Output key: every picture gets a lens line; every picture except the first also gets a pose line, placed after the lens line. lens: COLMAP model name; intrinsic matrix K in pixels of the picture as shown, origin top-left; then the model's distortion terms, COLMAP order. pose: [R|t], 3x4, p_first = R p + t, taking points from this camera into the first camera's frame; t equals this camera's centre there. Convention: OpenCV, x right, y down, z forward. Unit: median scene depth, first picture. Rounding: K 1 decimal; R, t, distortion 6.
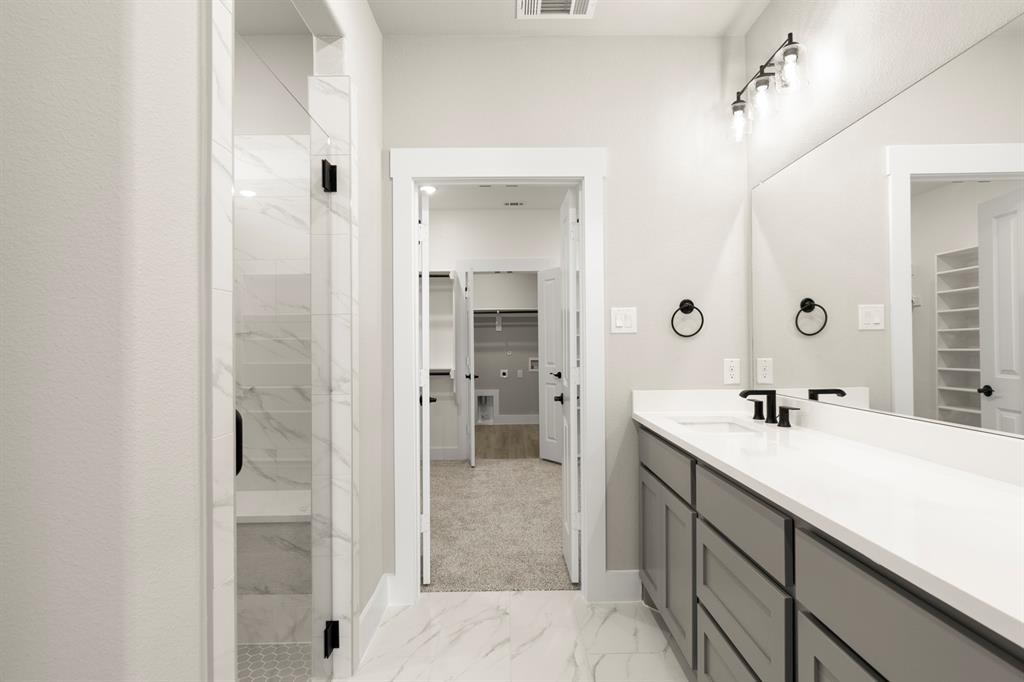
lens RADIAL K [[516.8, 0, 513.6], [0, 516.8, 334.9], [0, 0, 1]] dist [0.001445, -0.000336]
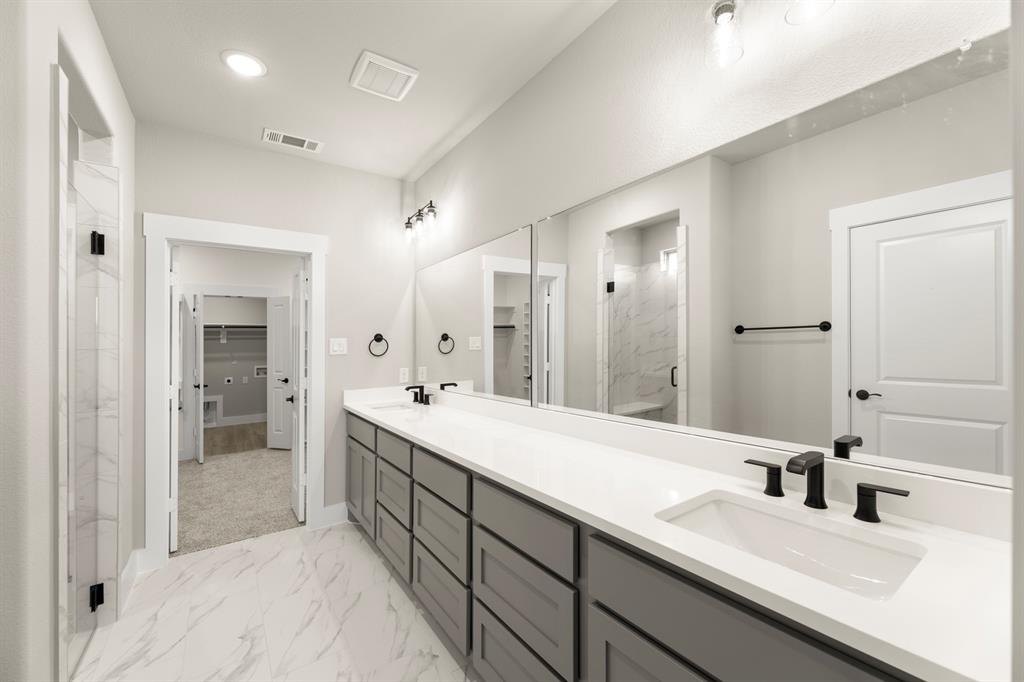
lens RADIAL K [[413.7, 0, 517.3], [0, 413.7, 327.1], [0, 0, 1]] dist [-0.000690, 0.000604]
pose [[0.819687, 0.016681, 0.572569, -0.066072], [0.000154, 0.999569, -0.029342, -0.051198], [-0.572812, 0.024139, 0.819332, -0.363071]]
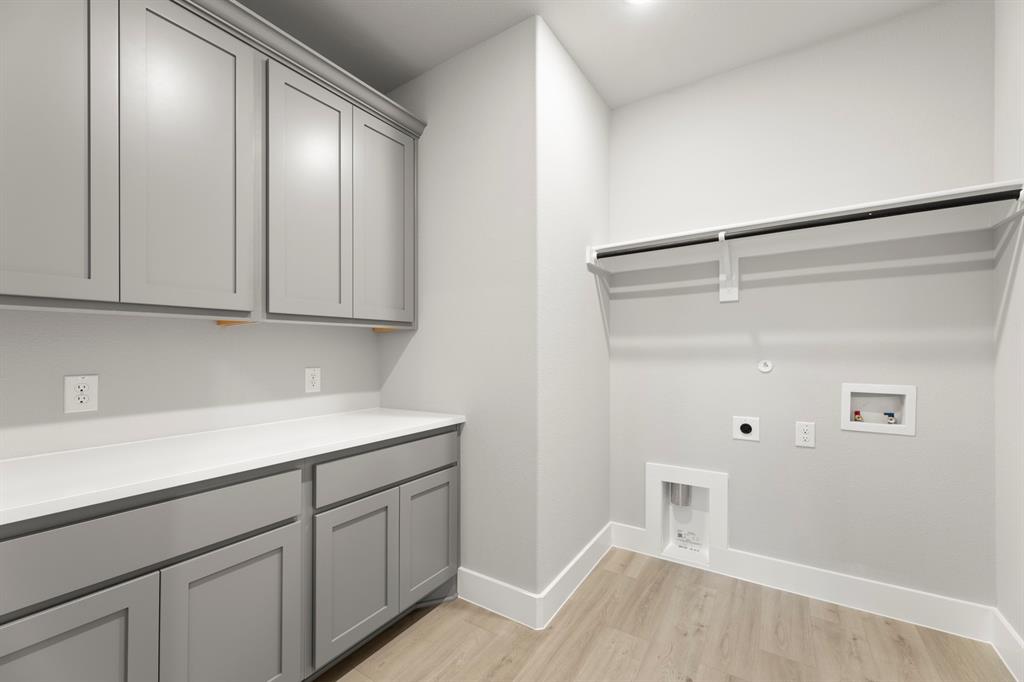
lens RADIAL K [[413.7, 0, 508.0], [0, 413.7, 349.6], [0, 0, 1]] dist [-0.000690, 0.000604]
pose [[0.823854, 0.005171, -0.566779, 0.019376], [0.005060, 0.999851, 0.016477, 0.063095], [0.566780, -0.016442, 0.823705, 2.198784]]
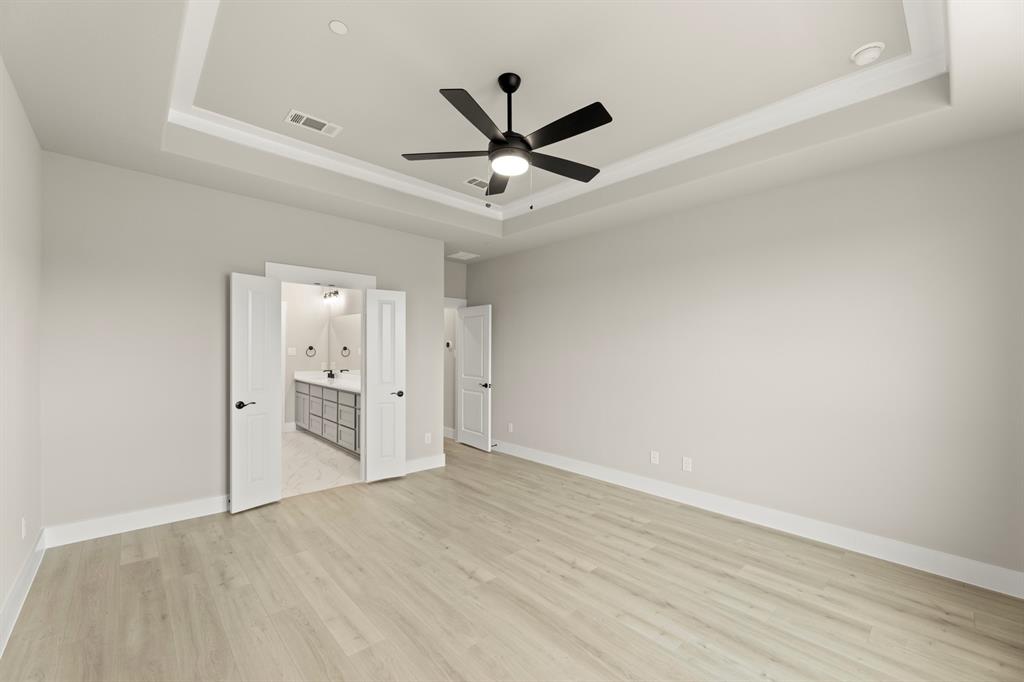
lens RADIAL K [[413.7, 0, 507.7], [0, 413.7, 349.7], [0, 0, 1]] dist [-0.000690, 0.000604]
pose [[0.742948, 0.016792, 0.669138, -0.568774], [-0.023320, 0.999728, 0.000804, -0.077853], [-0.668942, -0.016201, 0.743138, -2.039477]]
